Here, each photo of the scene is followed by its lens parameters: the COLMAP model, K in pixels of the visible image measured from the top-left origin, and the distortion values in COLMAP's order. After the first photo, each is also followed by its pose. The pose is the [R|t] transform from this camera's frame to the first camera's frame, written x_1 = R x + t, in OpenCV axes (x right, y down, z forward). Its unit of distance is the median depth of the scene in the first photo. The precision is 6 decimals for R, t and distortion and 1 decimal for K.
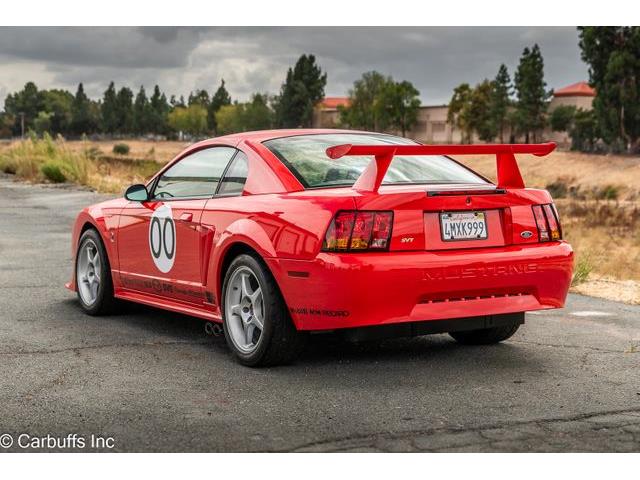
lens RADIAL K [[1314.2, 0, 320.6], [0, 1314.2, 239.8], [0, 0, 1]] dist [0.008491, 0.032861]
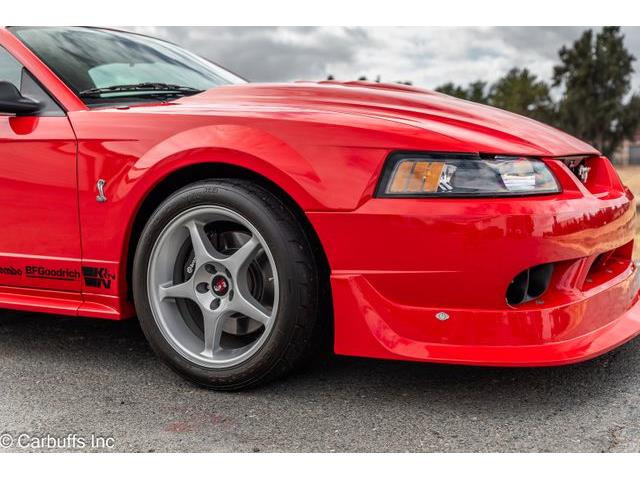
lens RADIAL K [[889.1, 0, 319.8], [0, 889.1, 240.6], [0, 0, 1]] dist [-0.019314, -0.070603]
pose [[0.812008, -0.073239, 0.579033, -0.024404], [0.067556, 0.997221, 0.031397, 0.002587], [-0.579723, 0.013623, 0.814700, 0.067872]]
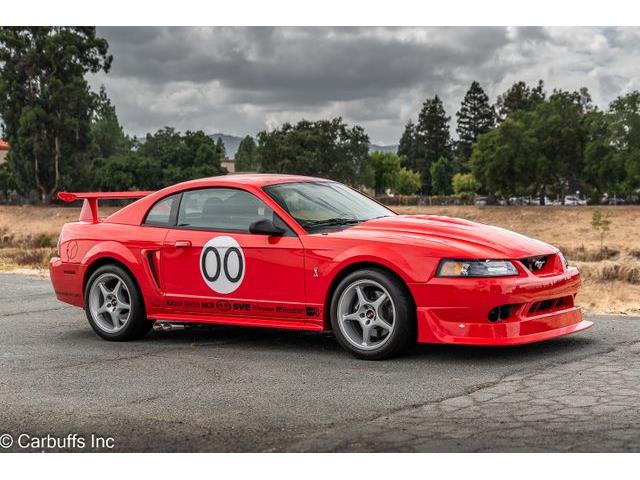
lens RADIAL K [[1293.6, 0, 316.9], [0, 1293.6, 239.7], [0, 0, 1]] dist [0.009817, 0.212637]
pose [[0.874534, -0.042303, 0.483115, -0.068721], [0.061603, 0.997809, -0.024141, 0.001011], [-0.481035, 0.050874, 0.875224, -0.004328]]
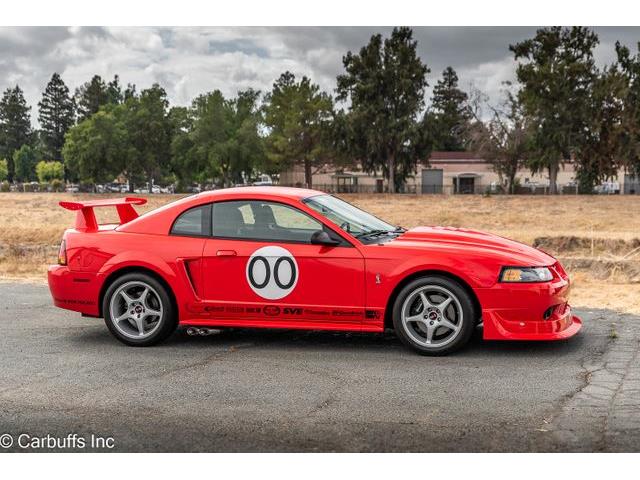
lens RADIAL K [[1217.5, 0, 311.2], [0, 1217.5, 240.3], [0, 0, 1]] dist [-0.010075, -0.045264]
pose [[0.630916, -0.056269, 0.773808, -0.114066], [0.067929, 0.997543, 0.017154, -0.005782], [-0.772872, 0.041742, 0.633188, 0.027803]]
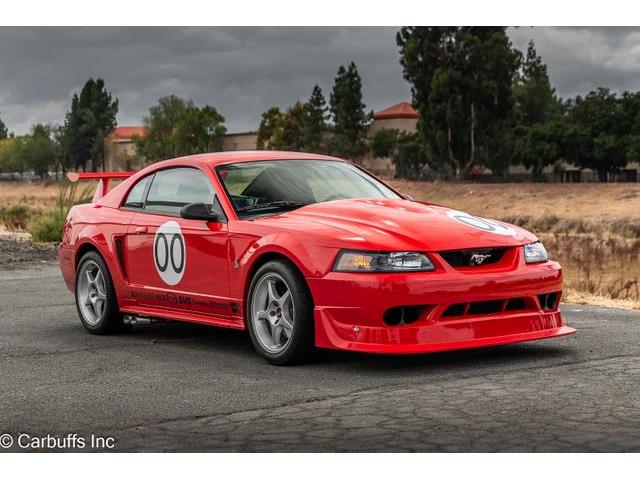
lens RADIAL K [[1520.6, 0, 320.5], [0, 1520.6, 240.0], [0, 0, 1]] dist [0.013718, 0.134280]
pose [[0.987495, -0.036801, 0.153293, -0.021159], [0.041836, 0.998682, -0.029744, 0.003294], [-0.151996, 0.035785, 0.987733, -0.023318]]
